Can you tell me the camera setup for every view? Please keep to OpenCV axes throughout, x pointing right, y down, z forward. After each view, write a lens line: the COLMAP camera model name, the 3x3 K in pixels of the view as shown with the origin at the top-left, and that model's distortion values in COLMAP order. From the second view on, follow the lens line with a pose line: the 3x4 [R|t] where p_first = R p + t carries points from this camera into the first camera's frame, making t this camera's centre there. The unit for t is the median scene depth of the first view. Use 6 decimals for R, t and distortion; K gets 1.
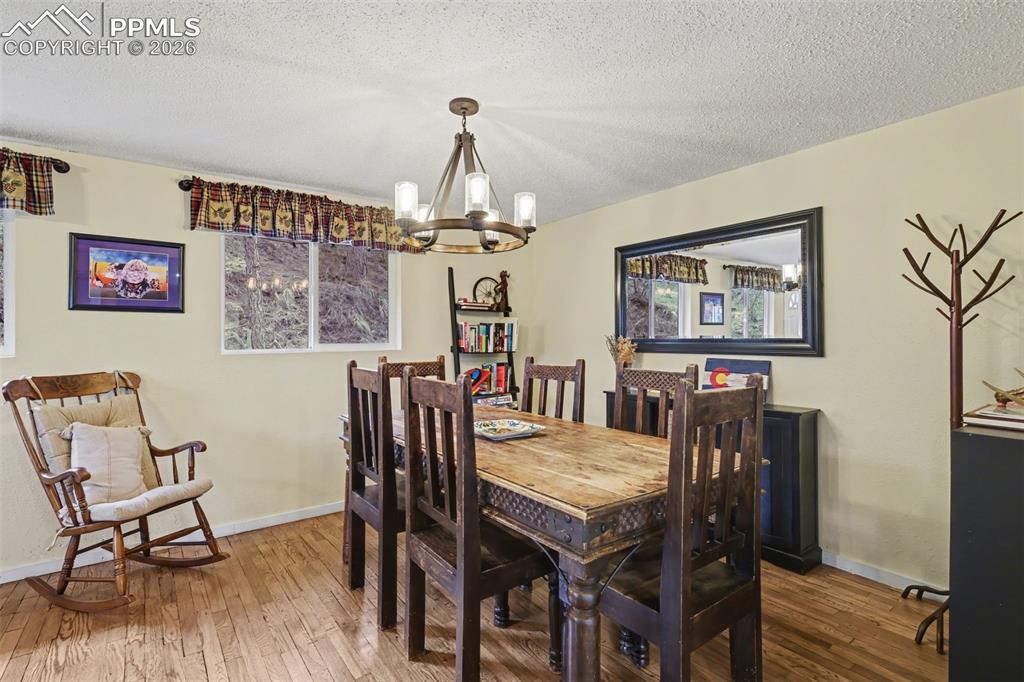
lens RADIAL K [[477.5, 0, 508.9], [0, 477.5, 342.8], [0, 0, 1]] dist [-0.002657, 0.000122]
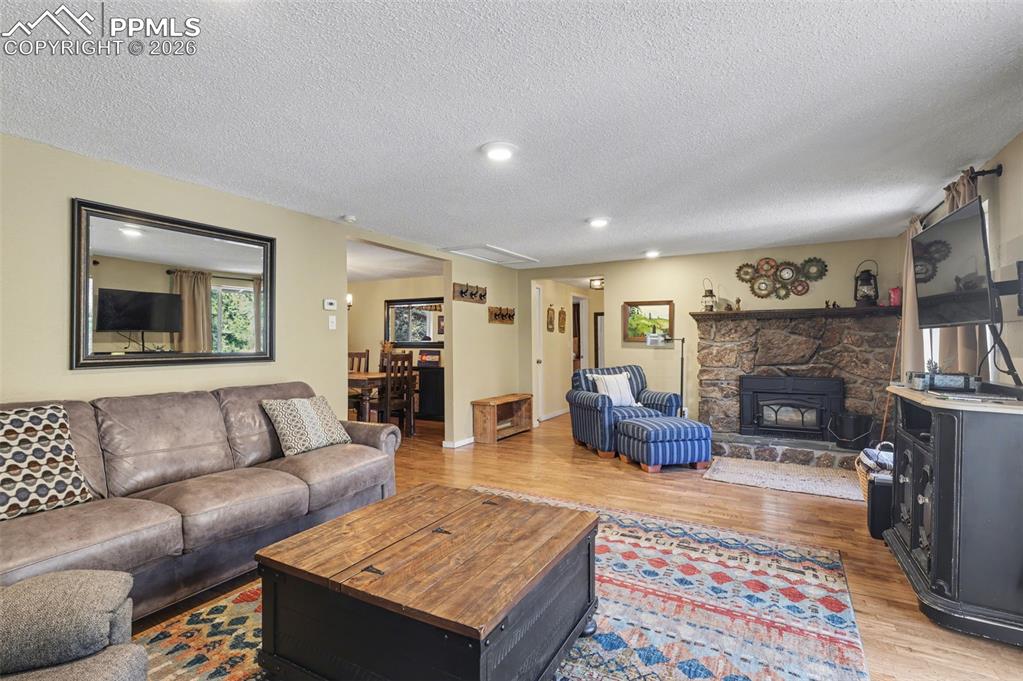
lens RADIAL K [[477.1, 0, 508.4], [0, 477.1, 342.3], [0, 0, 1]] dist [-0.002657, 0.000122]
pose [[0.912992, 0.002319, 0.407970, -0.202737], [-0.000433, 0.999989, -0.004714, 0.006235], [-0.407977, 0.004127, 0.912983, -1.639215]]
